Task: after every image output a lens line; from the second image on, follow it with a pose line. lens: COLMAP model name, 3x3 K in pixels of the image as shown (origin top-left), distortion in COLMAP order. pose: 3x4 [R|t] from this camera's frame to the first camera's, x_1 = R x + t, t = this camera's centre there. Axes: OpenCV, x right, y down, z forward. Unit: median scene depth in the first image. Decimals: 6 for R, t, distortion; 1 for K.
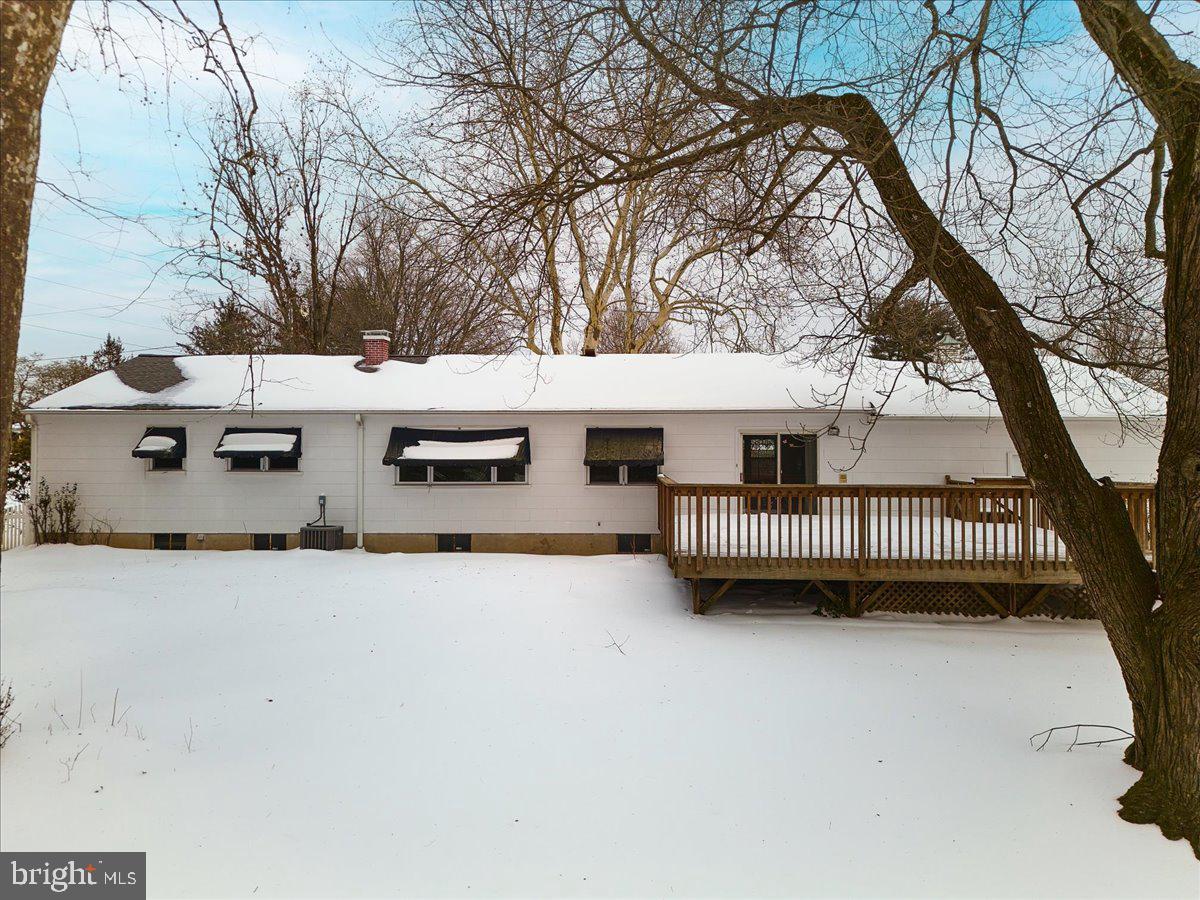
lens RADIAL K [[828.2, 0, 600.0], [0, 828.2, 450.0], [0, 0, 1]] dist [0.038075, -0.000567]
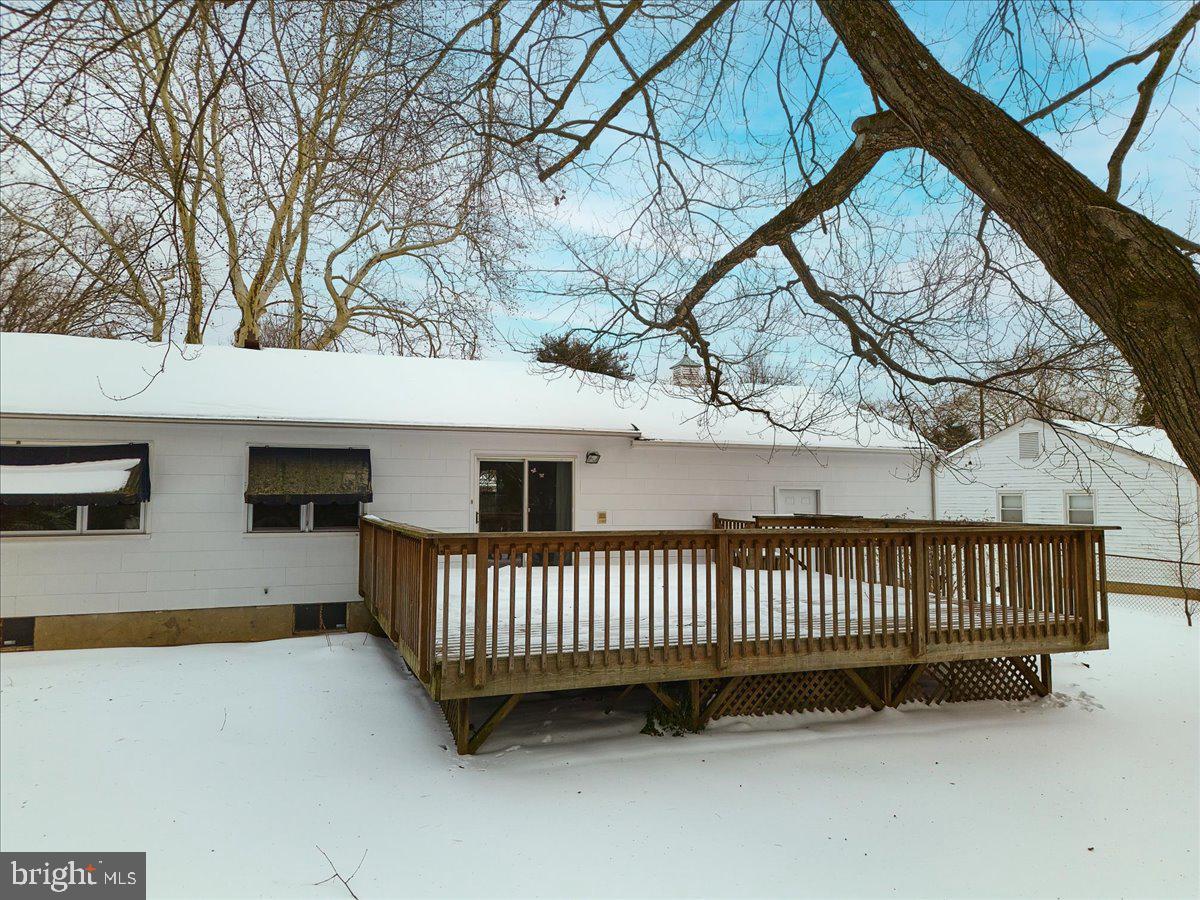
lens RADIAL K [[828.2, 0, 600.0], [0, 828.2, 450.0], [0, 0, 1]] dist [0.038075, -0.000567]
pose [[0.918044, 0.024473, 0.395722, -0.023095], [-0.005986, 0.998835, -0.047883, 0.006751], [-0.396433, 0.041590, 0.917121, 0.281458]]
